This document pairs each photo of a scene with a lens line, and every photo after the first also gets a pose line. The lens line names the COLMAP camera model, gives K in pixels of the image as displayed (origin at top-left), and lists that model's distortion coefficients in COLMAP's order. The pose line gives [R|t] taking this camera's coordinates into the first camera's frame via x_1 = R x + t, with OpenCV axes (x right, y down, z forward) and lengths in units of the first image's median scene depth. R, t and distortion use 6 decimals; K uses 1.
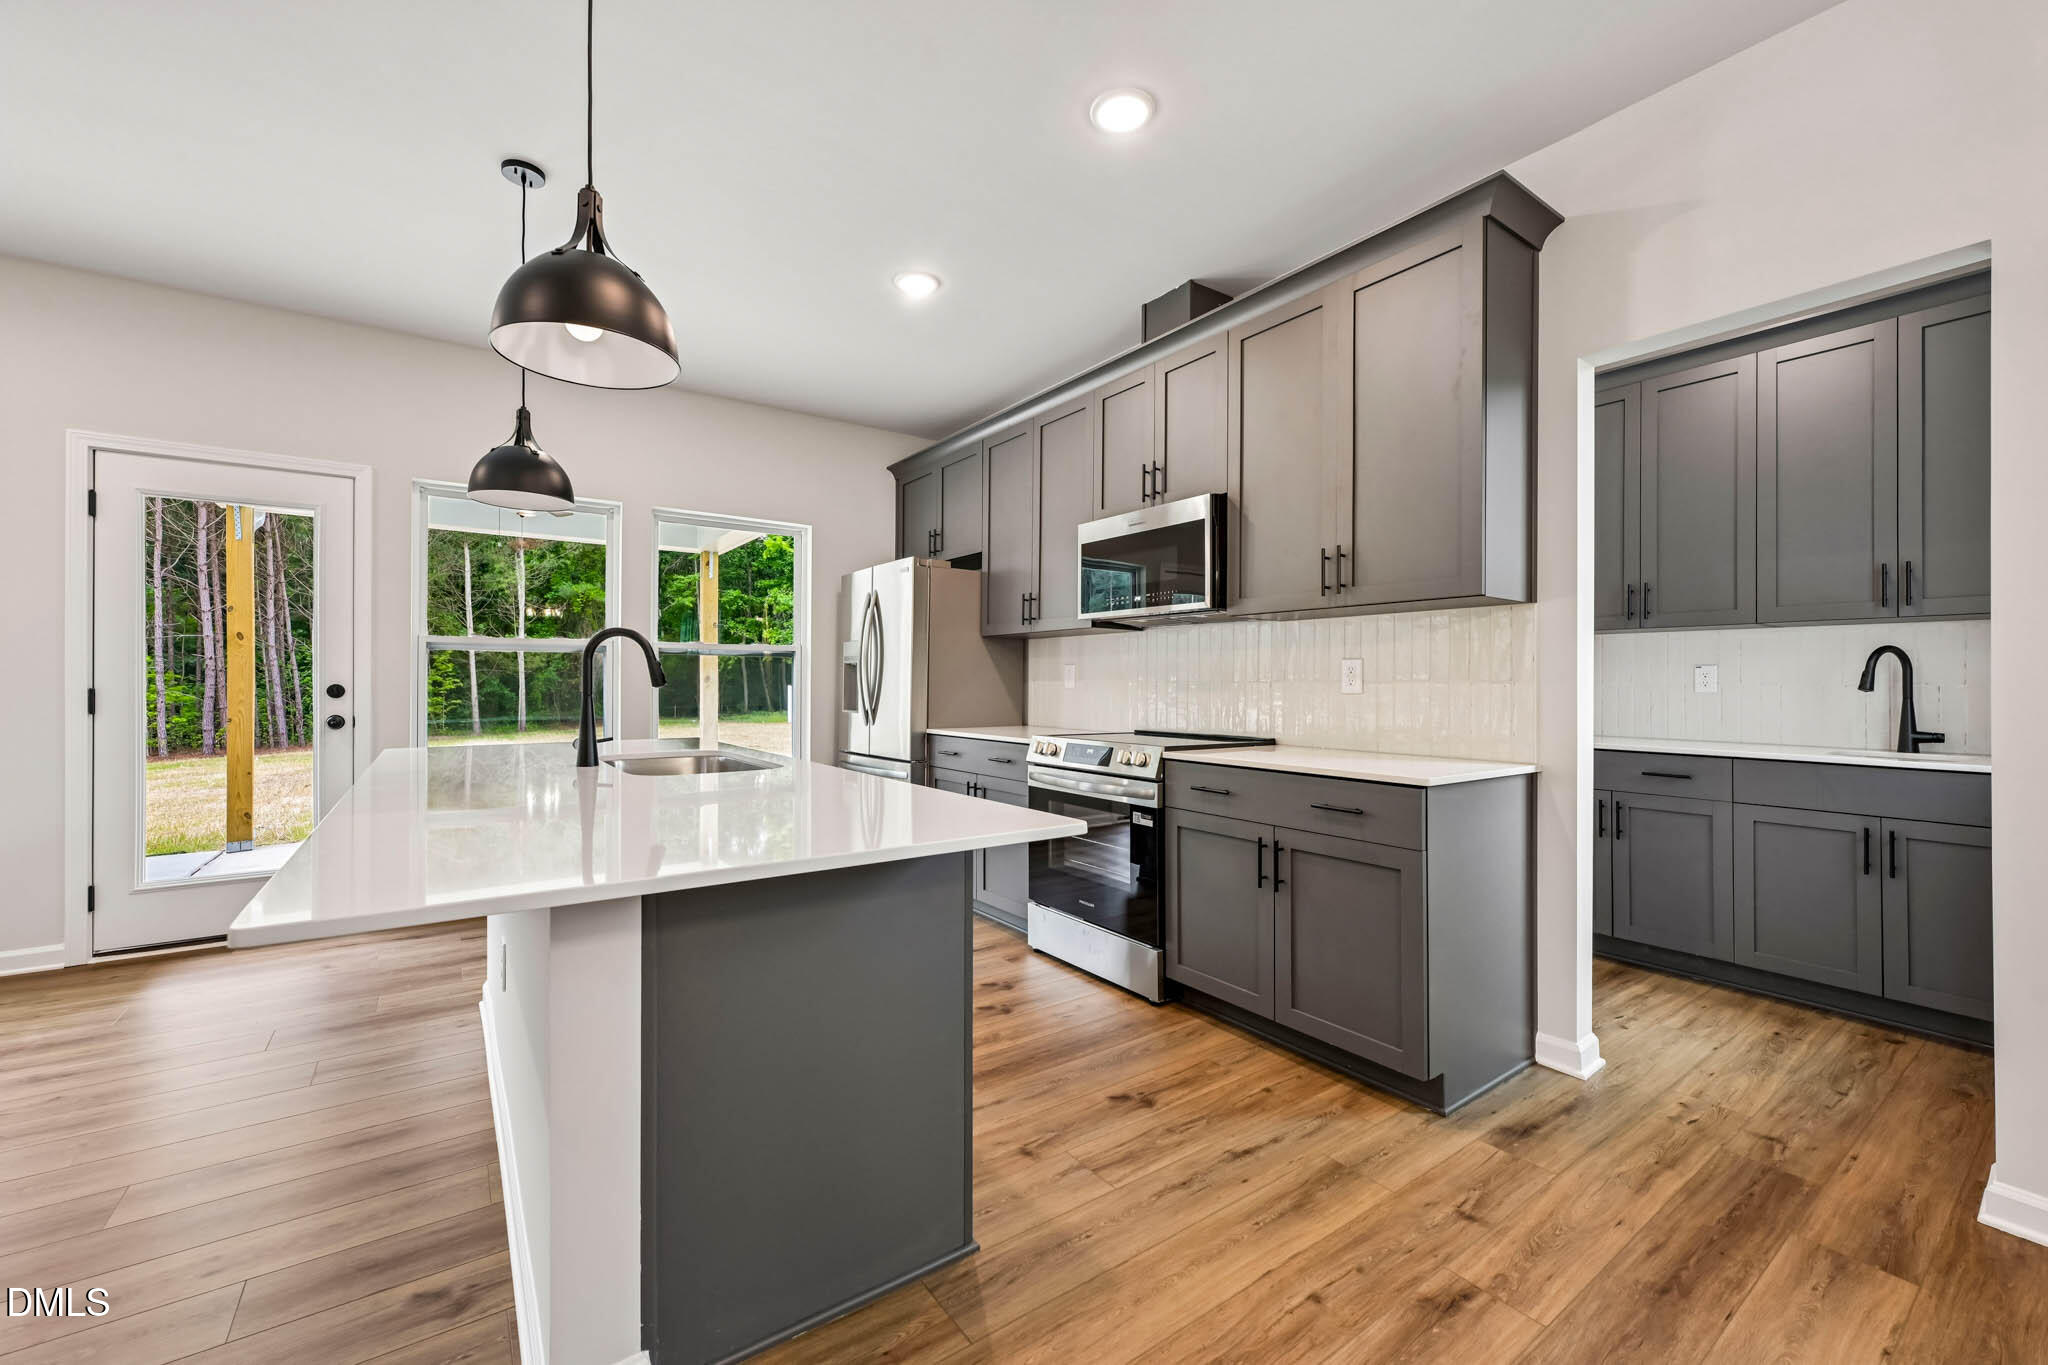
lens RADIAL K [[809.9, 0, 1019.0], [0, 809.9, 686.8], [0, 0, 1]] dist [0.001140, -0.000219]
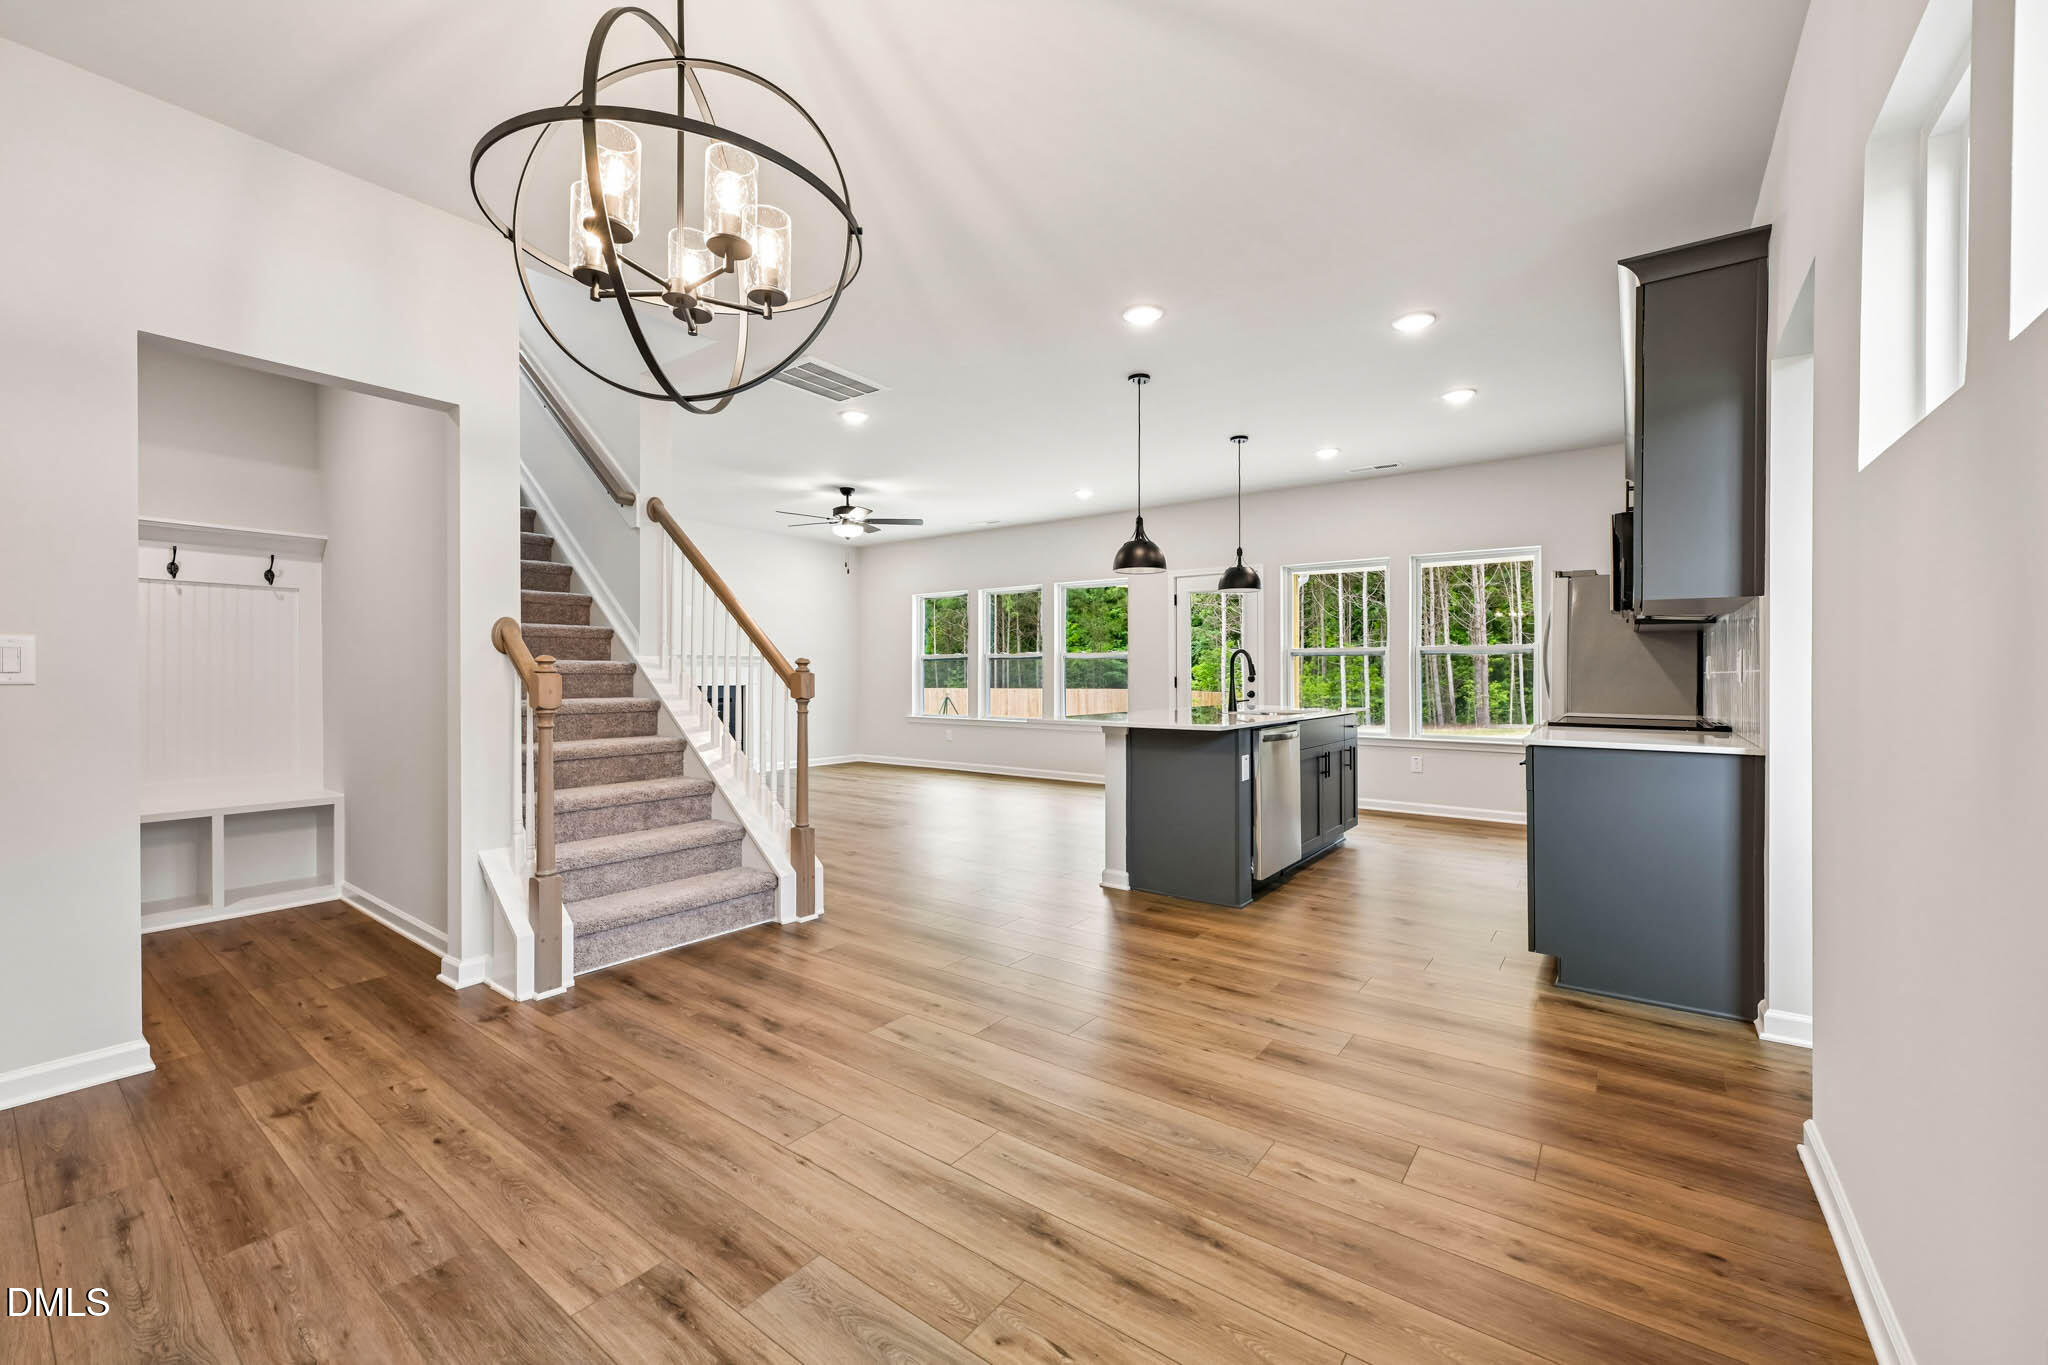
lens RADIAL K [[809.9, 0, 1019.0], [0, 809.9, 686.8], [0, 0, 1]] dist [0.001140, -0.000219]
pose [[0.326648, 0.012184, -0.945067, 1.699834], [0.002030, 0.999906, 0.013592, -0.004437], [0.945144, -0.006358, 0.326593, -0.351688]]
